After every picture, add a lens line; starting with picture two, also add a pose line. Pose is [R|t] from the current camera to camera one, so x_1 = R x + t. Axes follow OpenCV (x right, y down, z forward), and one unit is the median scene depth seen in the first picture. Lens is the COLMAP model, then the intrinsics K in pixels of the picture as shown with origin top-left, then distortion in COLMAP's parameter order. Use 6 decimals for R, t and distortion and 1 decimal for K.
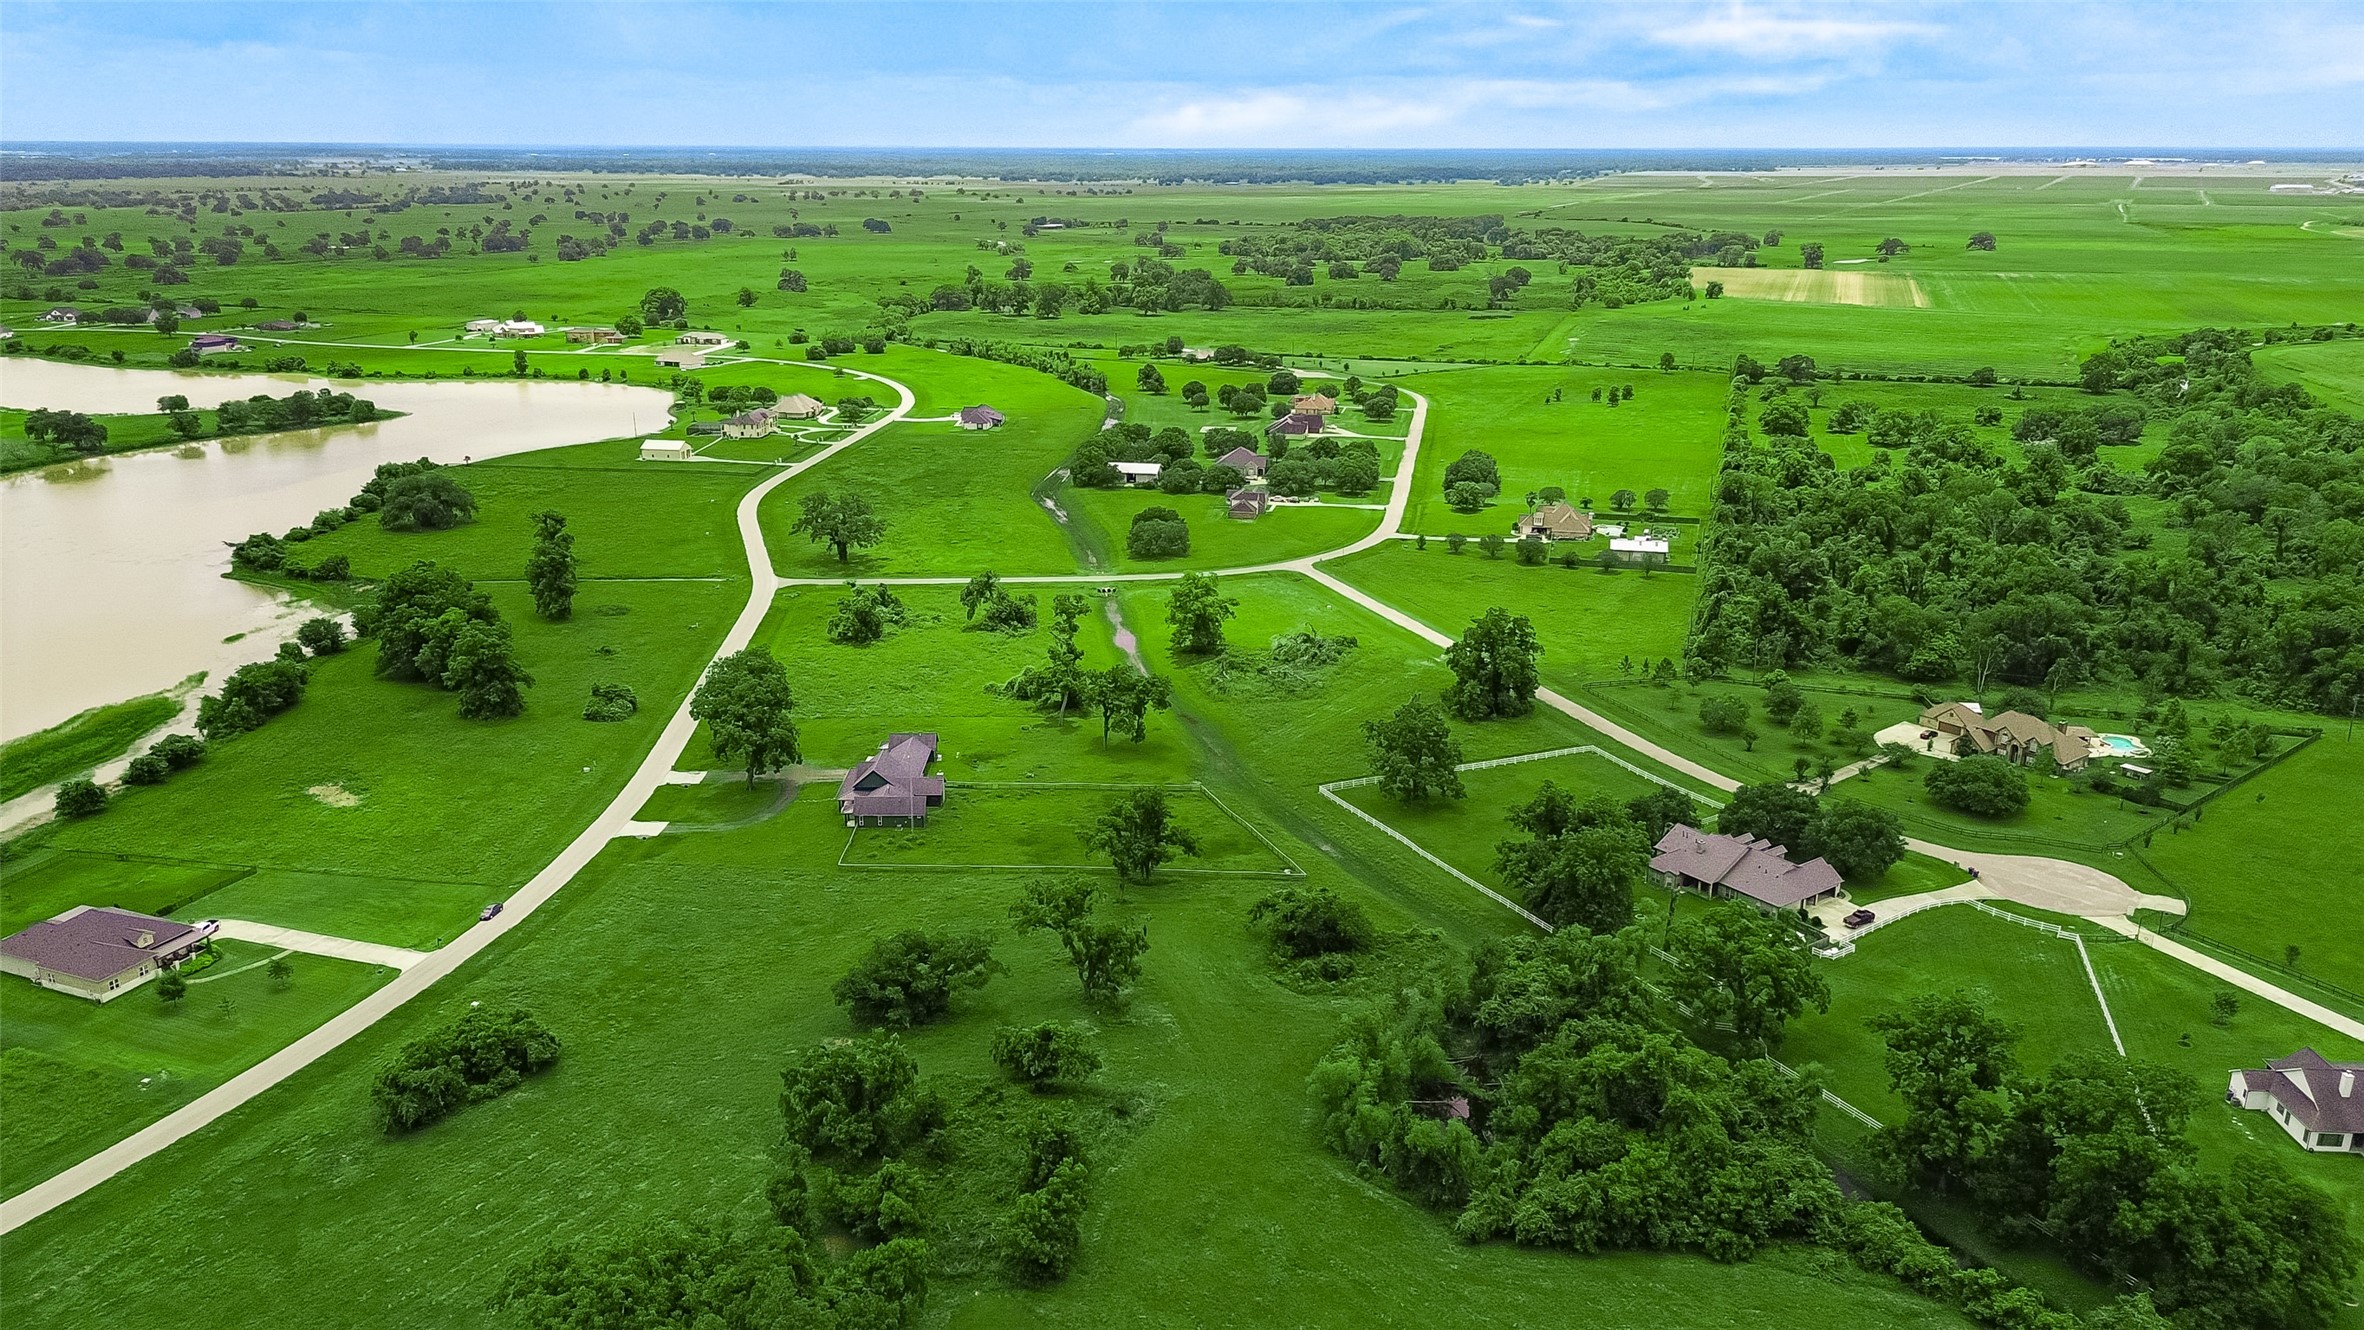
lens RADIAL K [[1678.2, 0, 1175.2], [0, 1678.2, 668.0], [0, 0, 1]] dist [0.069705, -0.070554]
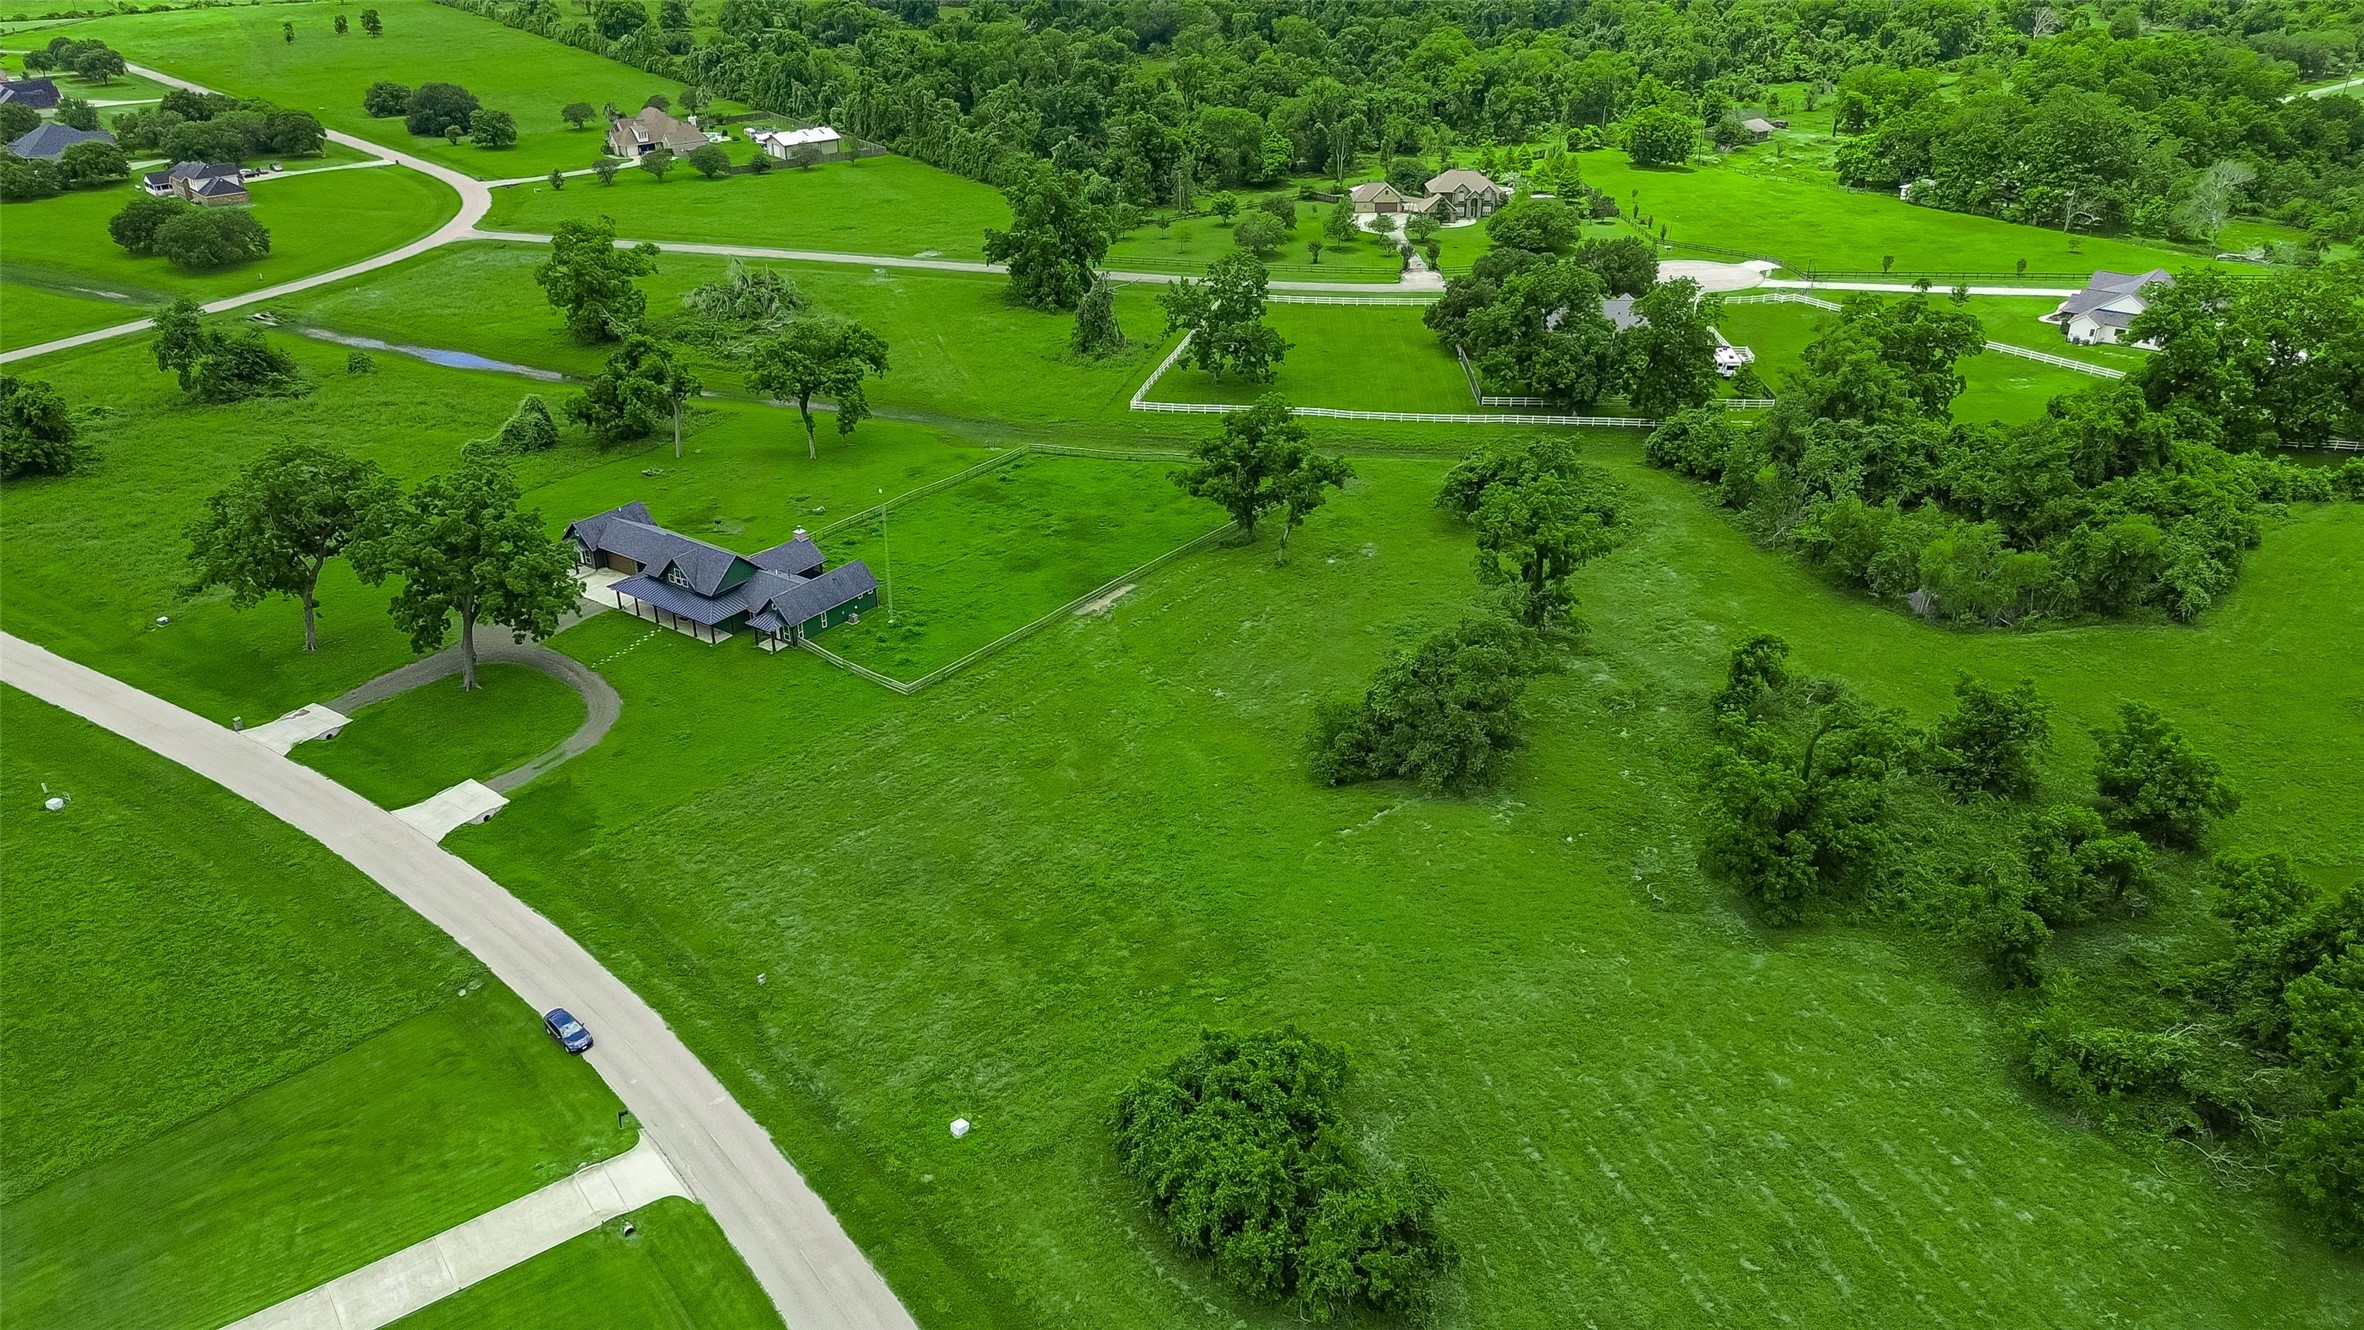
lens RADIAL K [[1678.2, 0, 1183.4], [0, 1678.2, 667.2], [0, 0, 1]] dist [0.069705, -0.070554]
pose [[0.582024, -0.376319, 0.720856, -0.181409], [0.249740, 0.926354, 0.281956, -0.009936], [-0.773872, 0.015921, 0.633141, 0.177074]]
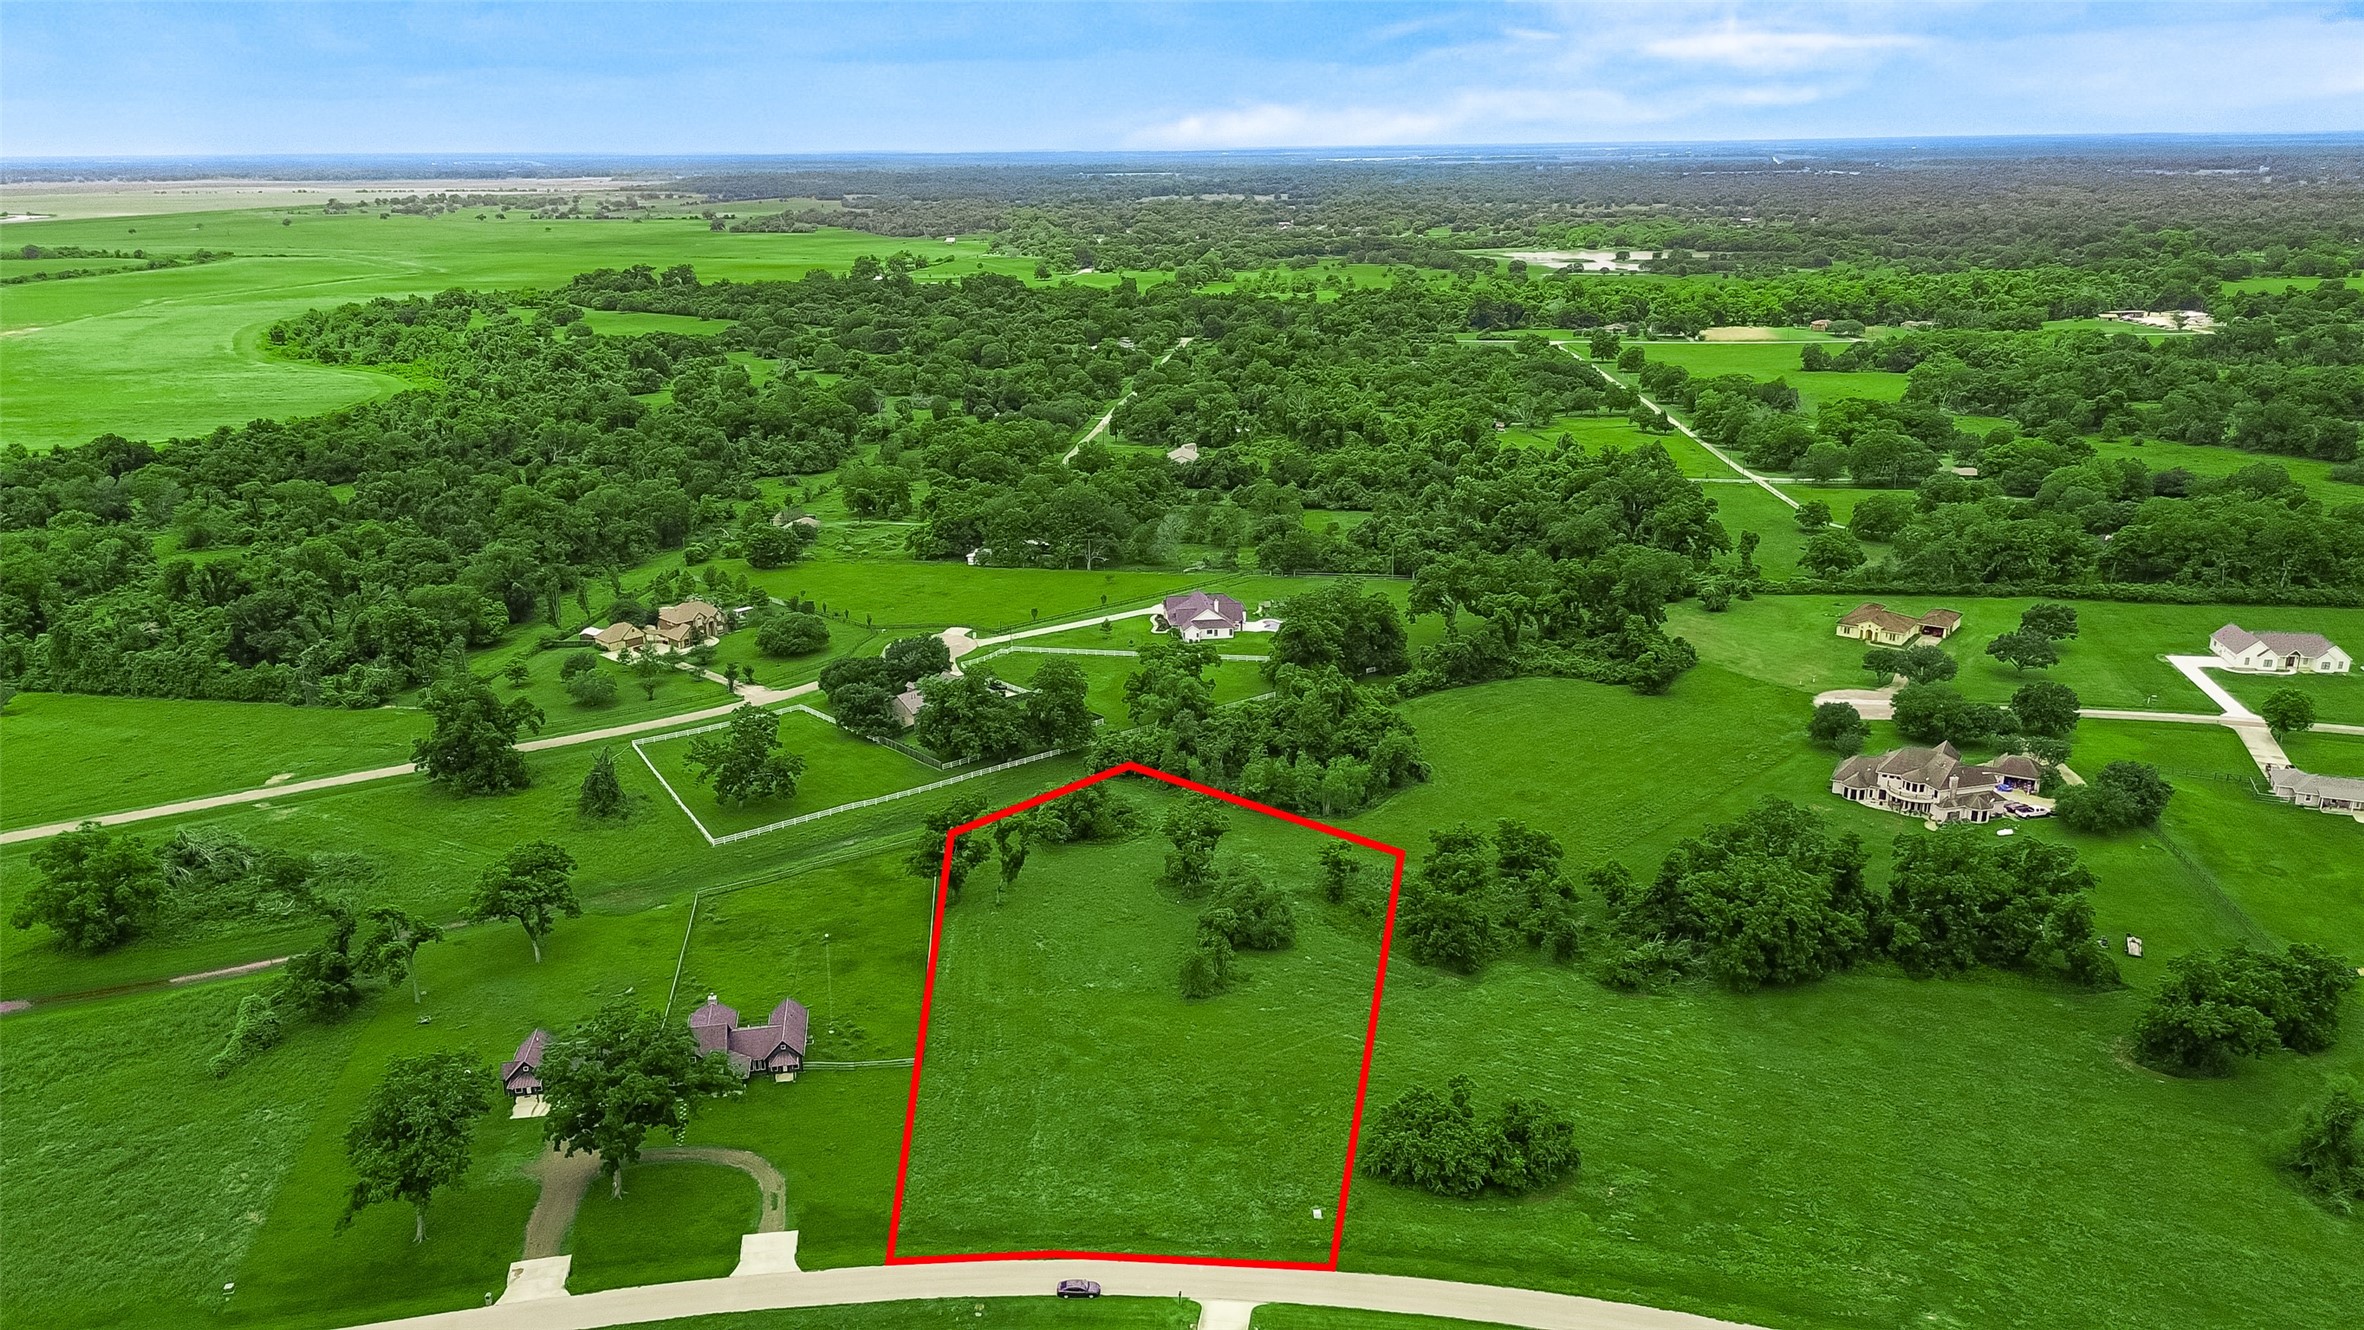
lens RADIAL K [[1678.2, 0, 1189.1], [0, 1678.2, 666.0], [0, 0, 1]] dist [0.069705, -0.070554]
pose [[-0.165599, -0.295336, 0.940932, -0.300649], [0.305161, 0.891934, 0.333663, -0.092032], [-0.937792, 0.342390, -0.057579, 0.275649]]
